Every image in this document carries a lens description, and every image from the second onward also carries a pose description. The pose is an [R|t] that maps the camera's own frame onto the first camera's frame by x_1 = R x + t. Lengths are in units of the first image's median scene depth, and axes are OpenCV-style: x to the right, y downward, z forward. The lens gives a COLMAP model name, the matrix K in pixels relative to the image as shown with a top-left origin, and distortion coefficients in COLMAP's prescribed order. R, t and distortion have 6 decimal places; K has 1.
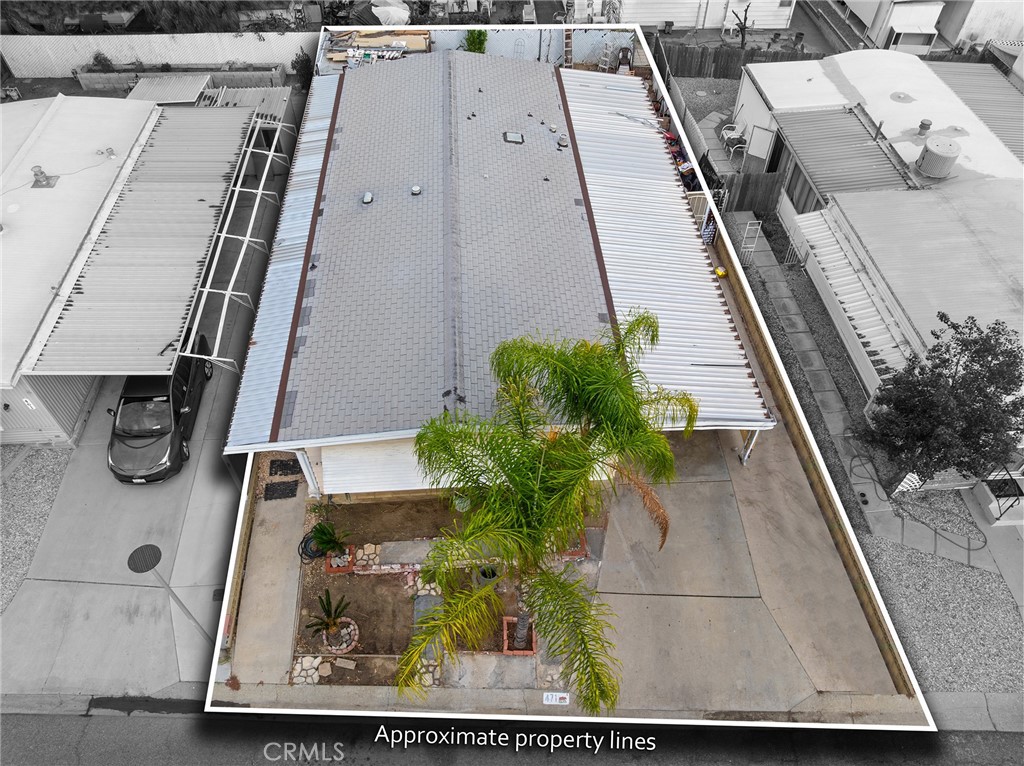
lens RADIAL K [[719.4, 0, 514.1], [0, 719.4, 379.3], [0, 0, 1]] dist [-0.039217, 0.004853]
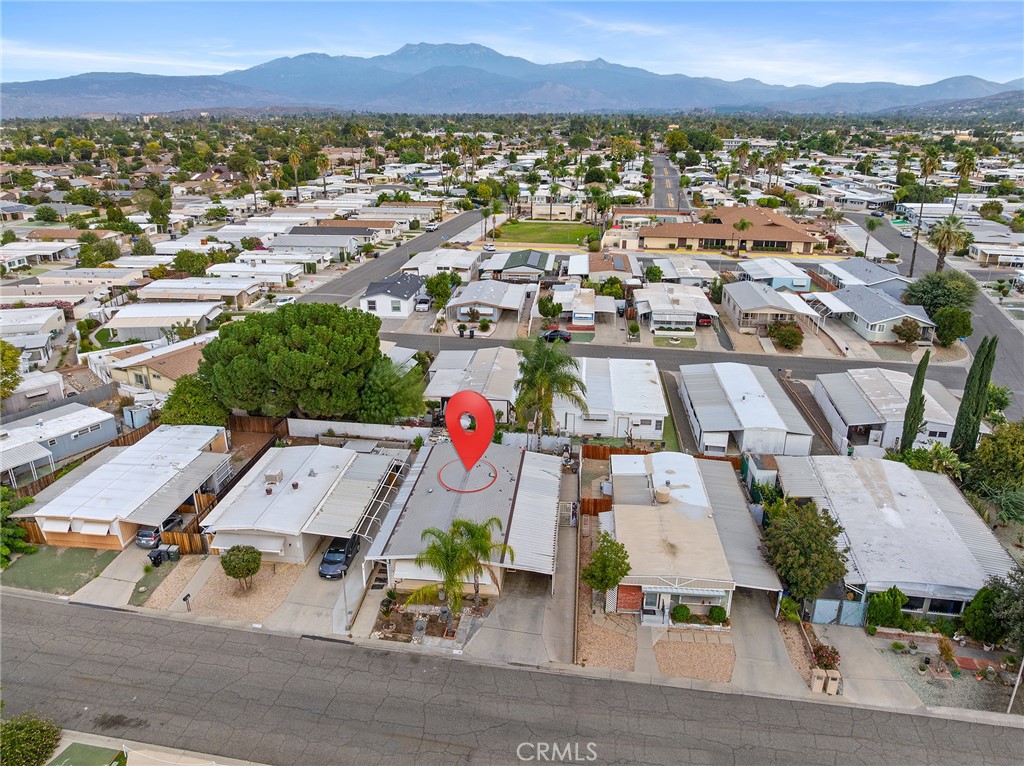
lens RADIAL K [[719.4, 0, 514.1], [0, 719.4, 379.3], [0, 0, 1]] dist [-0.039217, 0.004853]
pose [[0.986131, 0.055077, -0.156561, 0.599037], [-0.124323, 0.870073, -0.476987, 0.748860], [0.109949, 0.489836, 0.864854, -1.773345]]
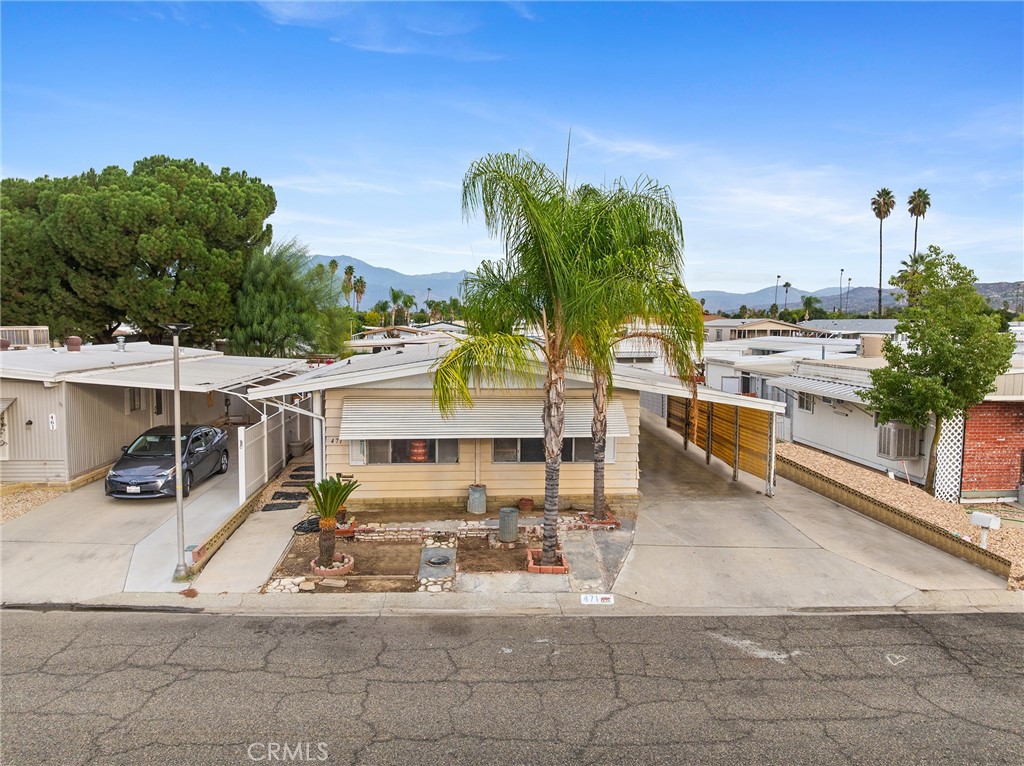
lens RADIAL K [[719.4, 0, 514.1], [0, 719.4, 379.3], [0, 0, 1]] dist [-0.039217, 0.004853]
pose [[0.999917, 0.002187, 0.012696, -0.039240], [0.007371, 0.711097, -0.703055, 0.746111], [-0.010565, 0.703090, 0.711022, 0.239202]]
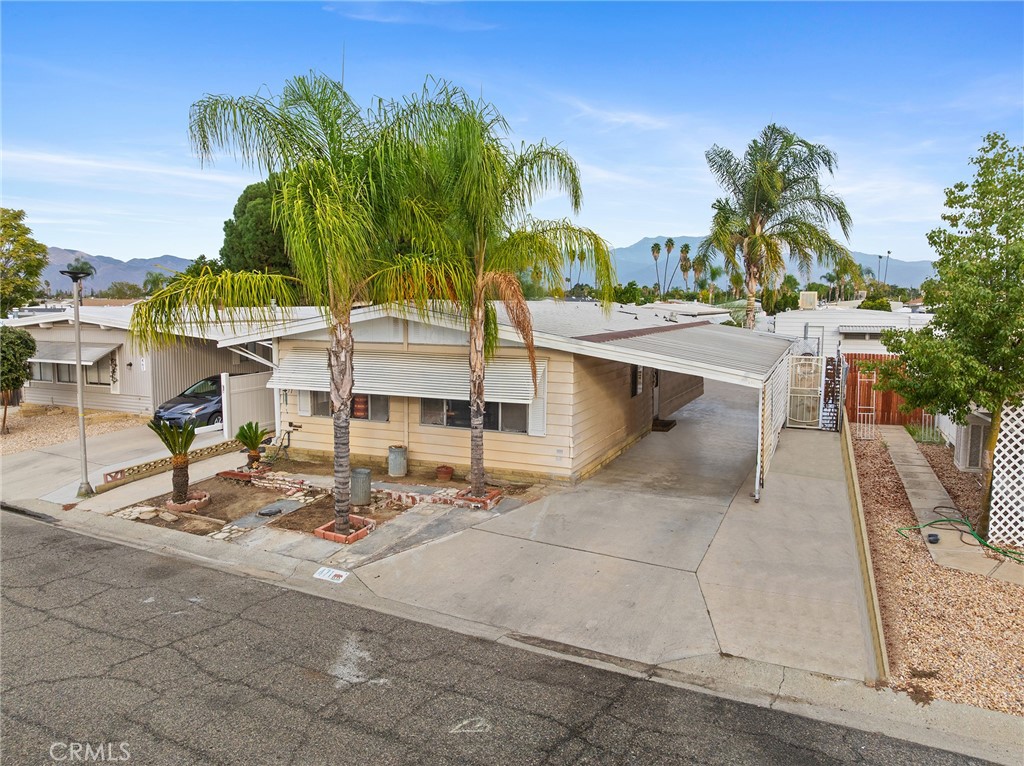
lens RADIAL K [[719.4, 0, 514.1], [0, 719.4, 379.3], [0, 0, 1]] dist [-0.039217, 0.004853]
pose [[0.887525, 0.050105, -0.458028, 0.469538], [-0.349815, 0.720257, -0.599049, 0.595719], [0.299882, 0.691896, 0.656773, 0.420869]]
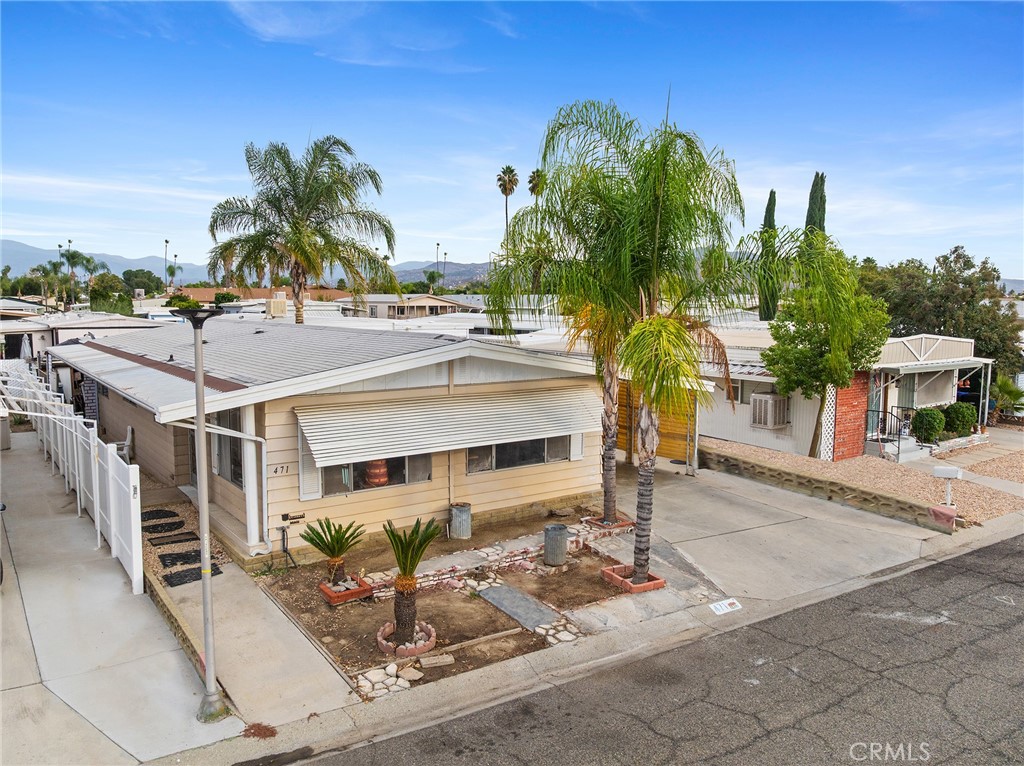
lens RADIAL K [[783.3, 0, 531.0], [0, 783.3, 379.1], [0, 0, 1]] dist [-0.038579, -0.001574]
pose [[0.837762, -0.051651, 0.543587, -0.472910], [0.410097, 0.716809, -0.563919, 0.581590], [-0.360521, 0.695354, 0.621698, 0.374357]]
